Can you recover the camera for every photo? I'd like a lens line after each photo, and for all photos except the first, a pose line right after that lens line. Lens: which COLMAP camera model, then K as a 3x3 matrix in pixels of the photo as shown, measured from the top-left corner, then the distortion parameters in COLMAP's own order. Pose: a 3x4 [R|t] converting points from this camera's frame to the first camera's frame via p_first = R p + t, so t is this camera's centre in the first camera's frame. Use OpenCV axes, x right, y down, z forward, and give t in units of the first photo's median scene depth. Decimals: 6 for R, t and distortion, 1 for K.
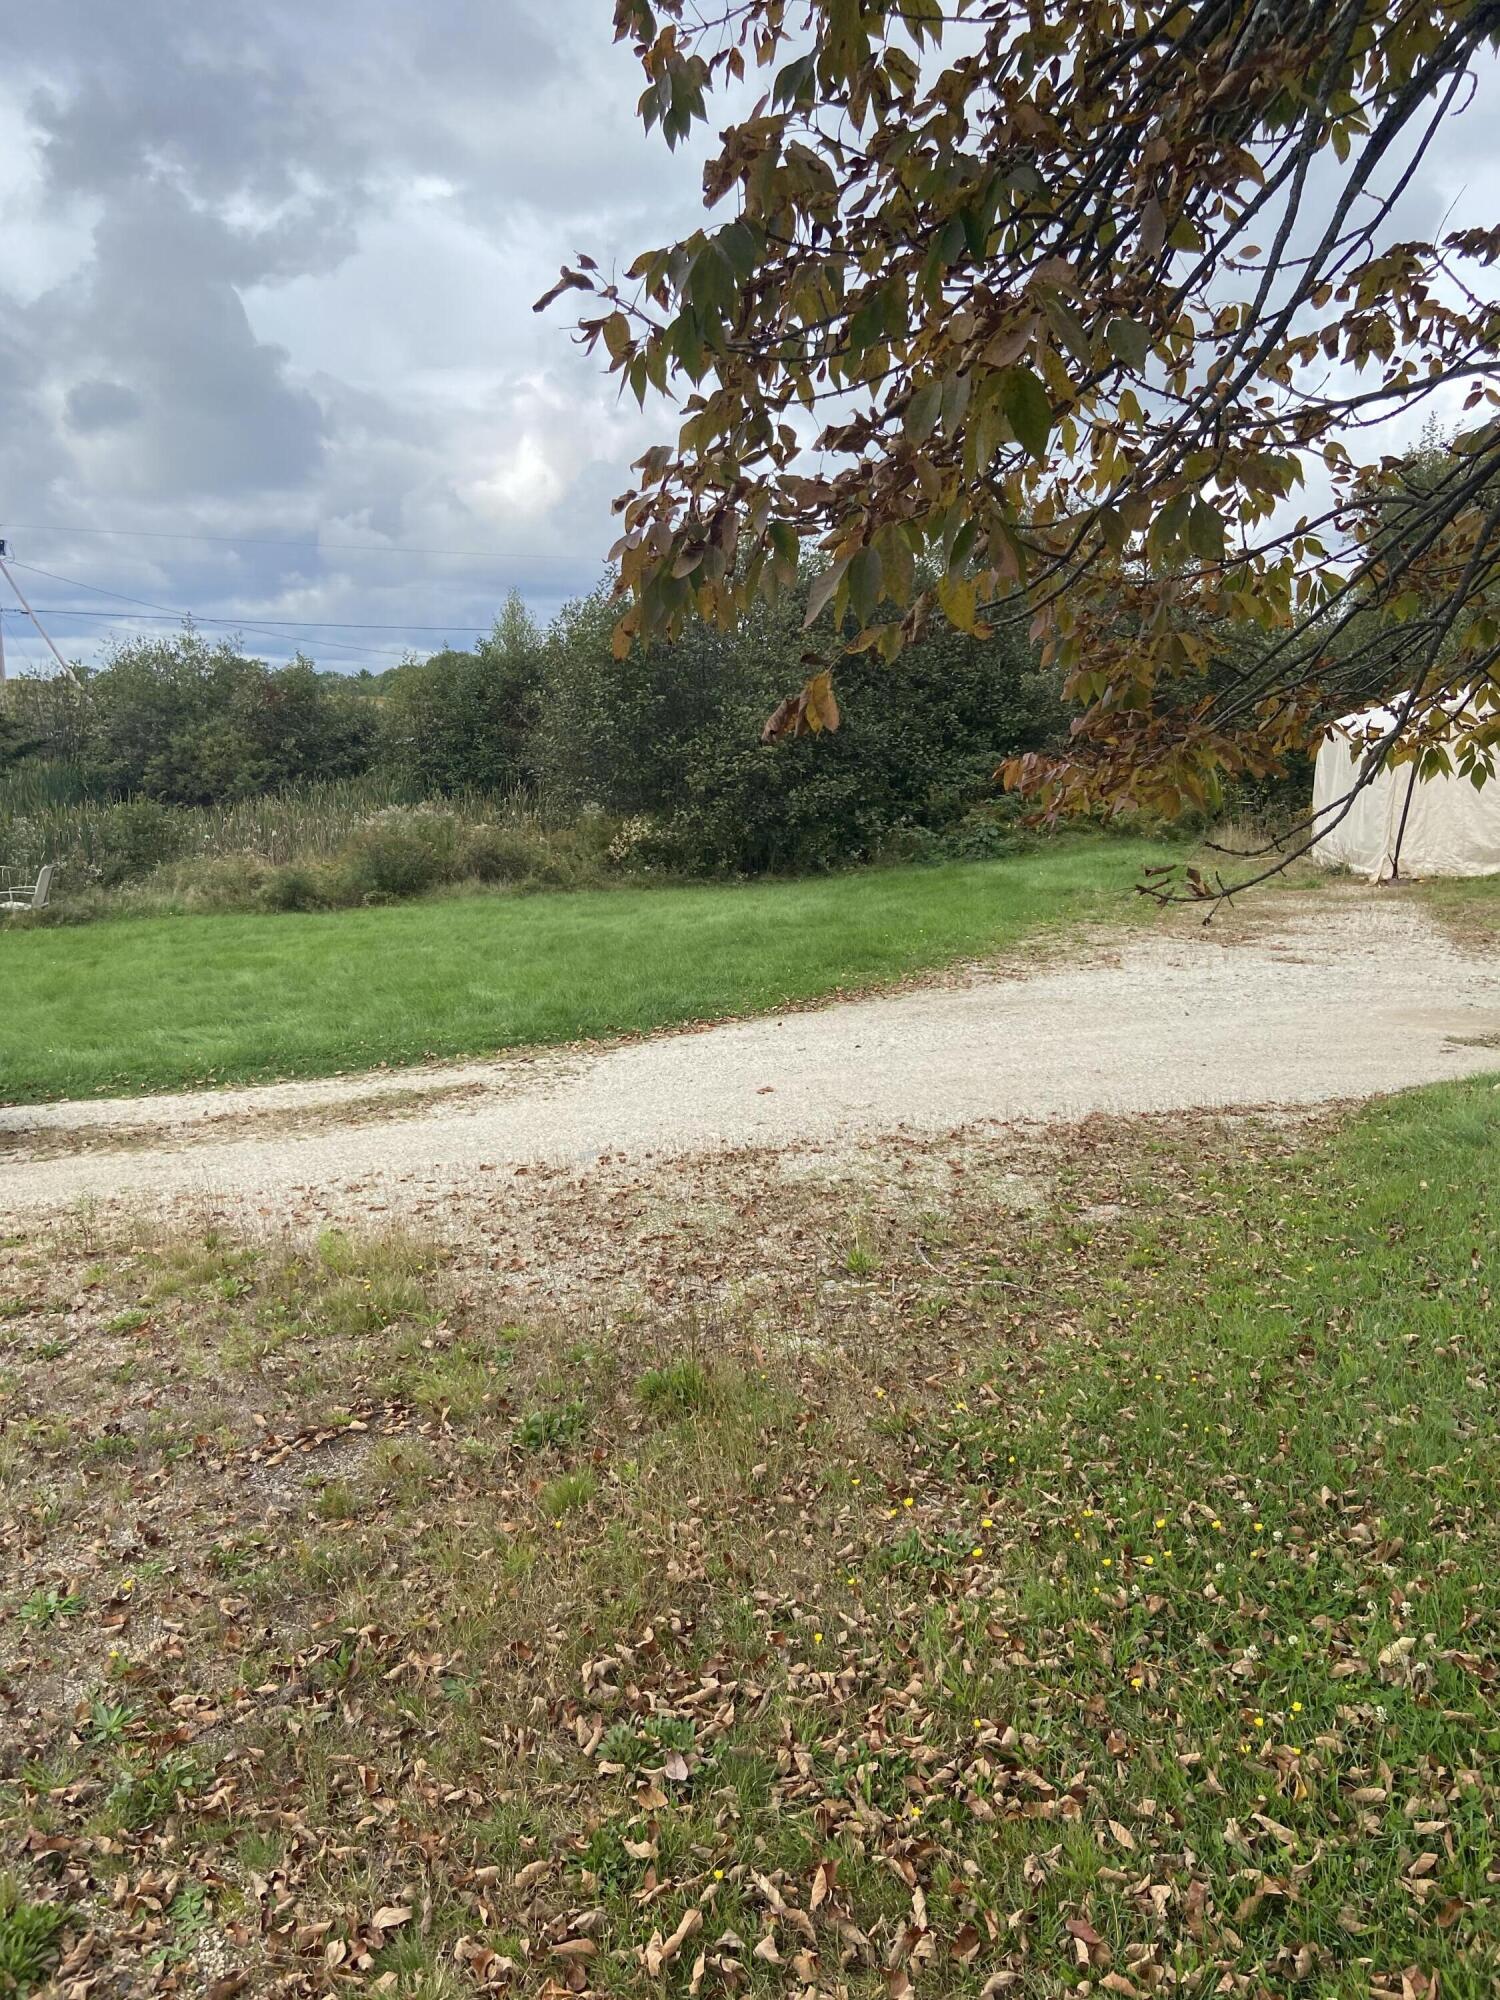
lens RADIAL K [[1526.4, 0, 729.6], [0, 1526.4, 1009.5], [0, 0, 1]] dist [0.164813, -0.214311]
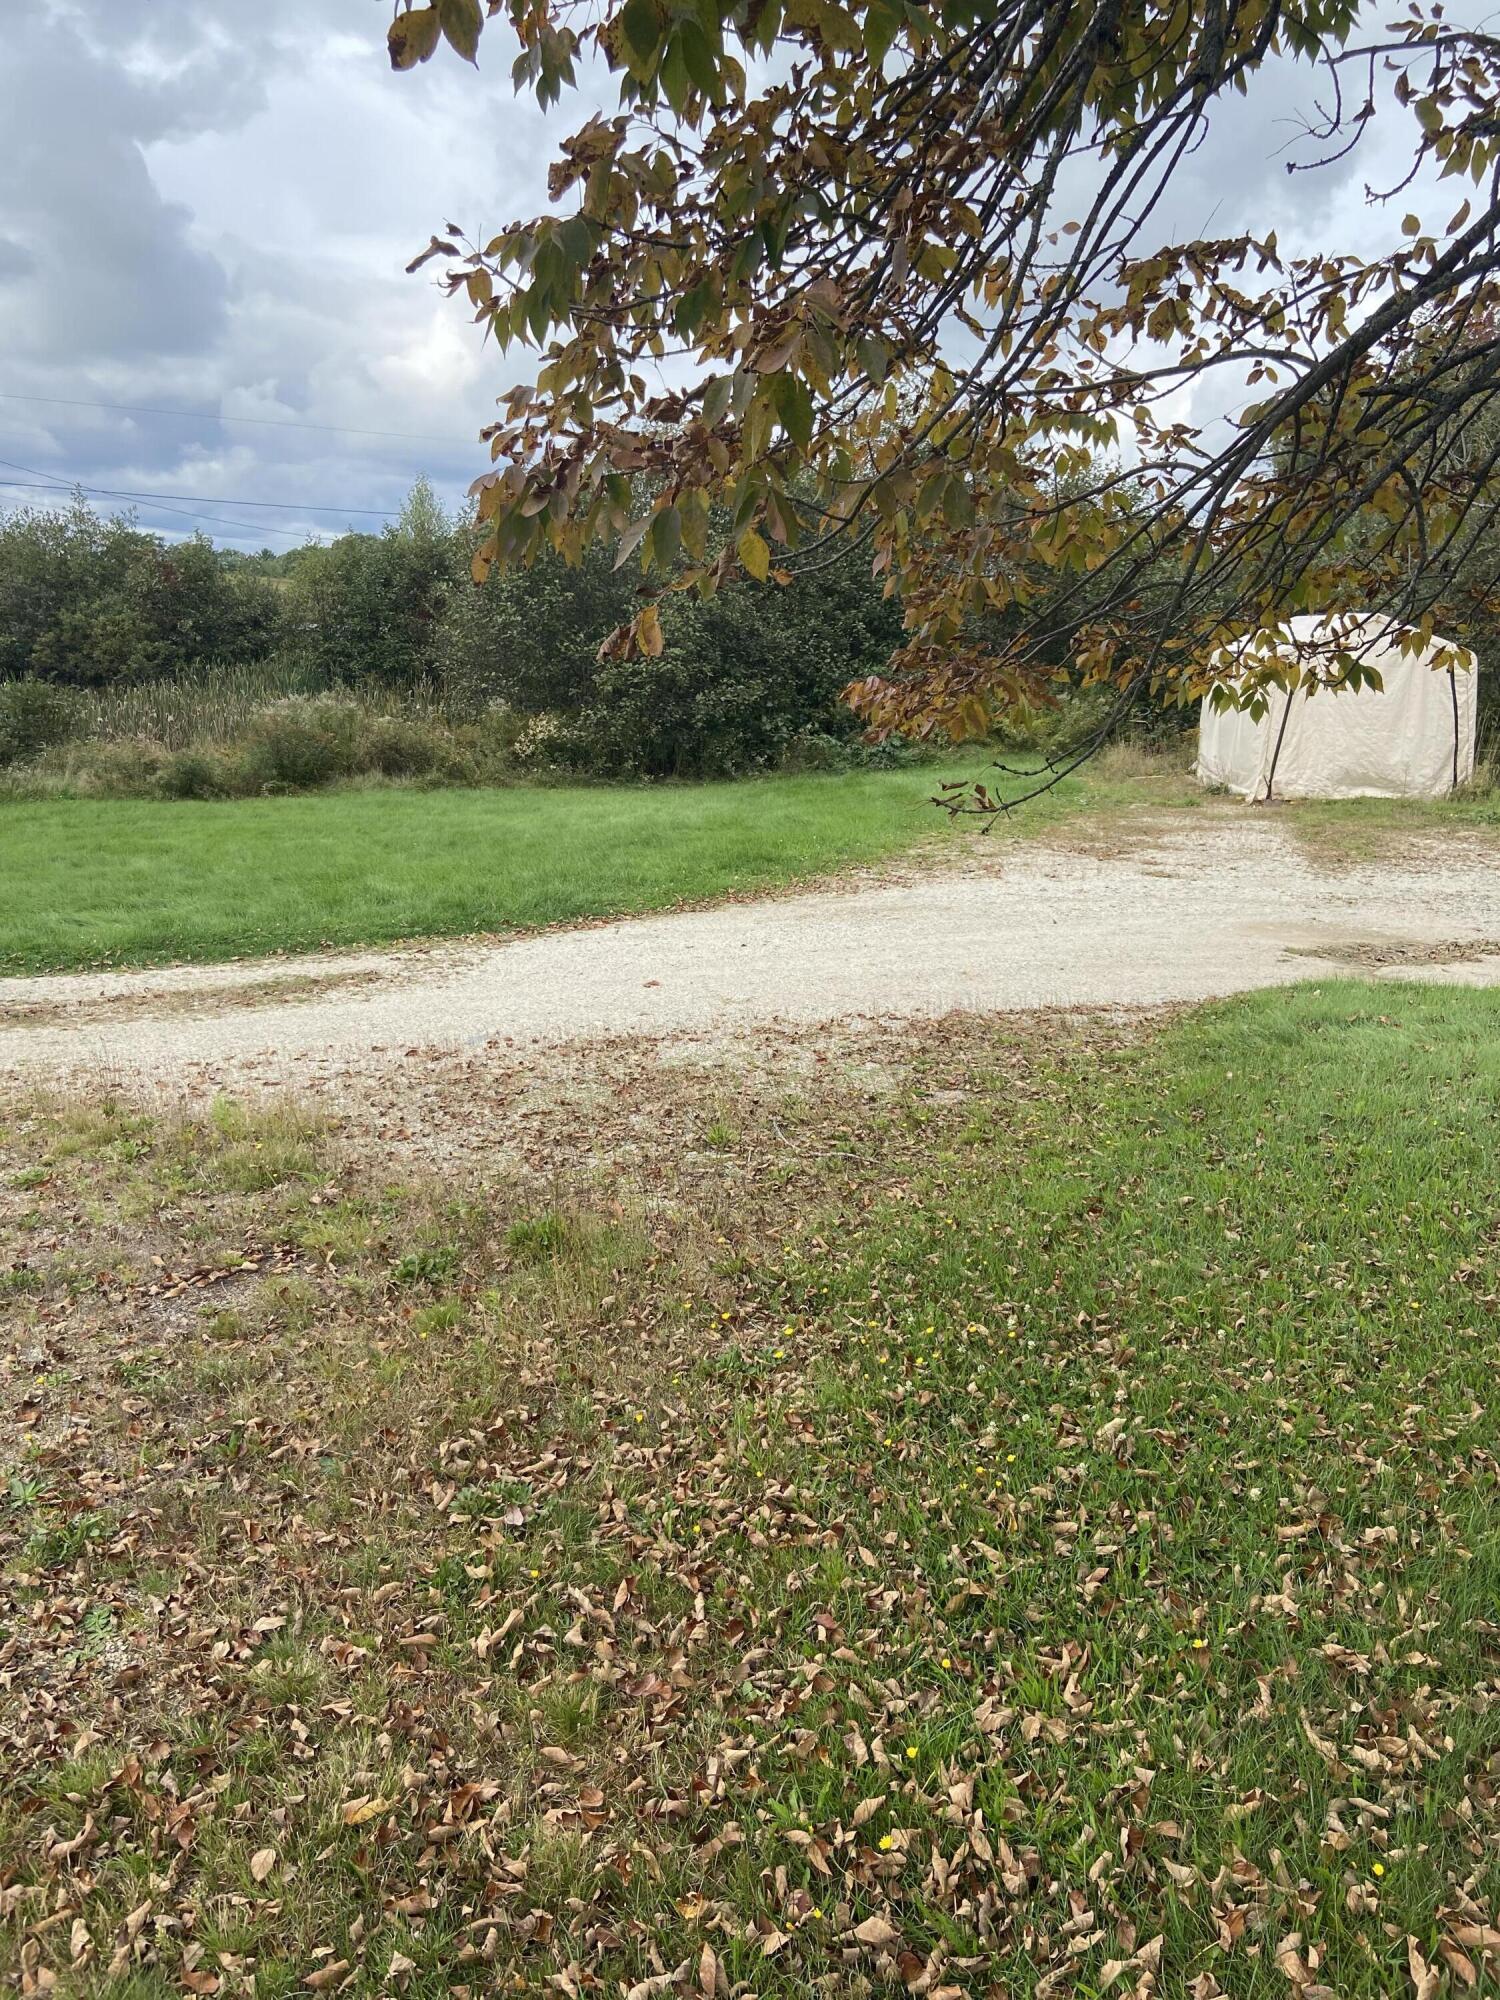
lens RADIAL K [[1517.5, 0, 750.0], [0, 1517.5, 1000.0], [0, 0, 1]] dist [0.144400, -0.189526]
pose [[0.997103, 0.019655, 0.073480, 0.033990], [-0.023800, 0.998149, 0.055966, 0.008542], [-0.072244, -0.057553, 0.995725, -0.115402]]
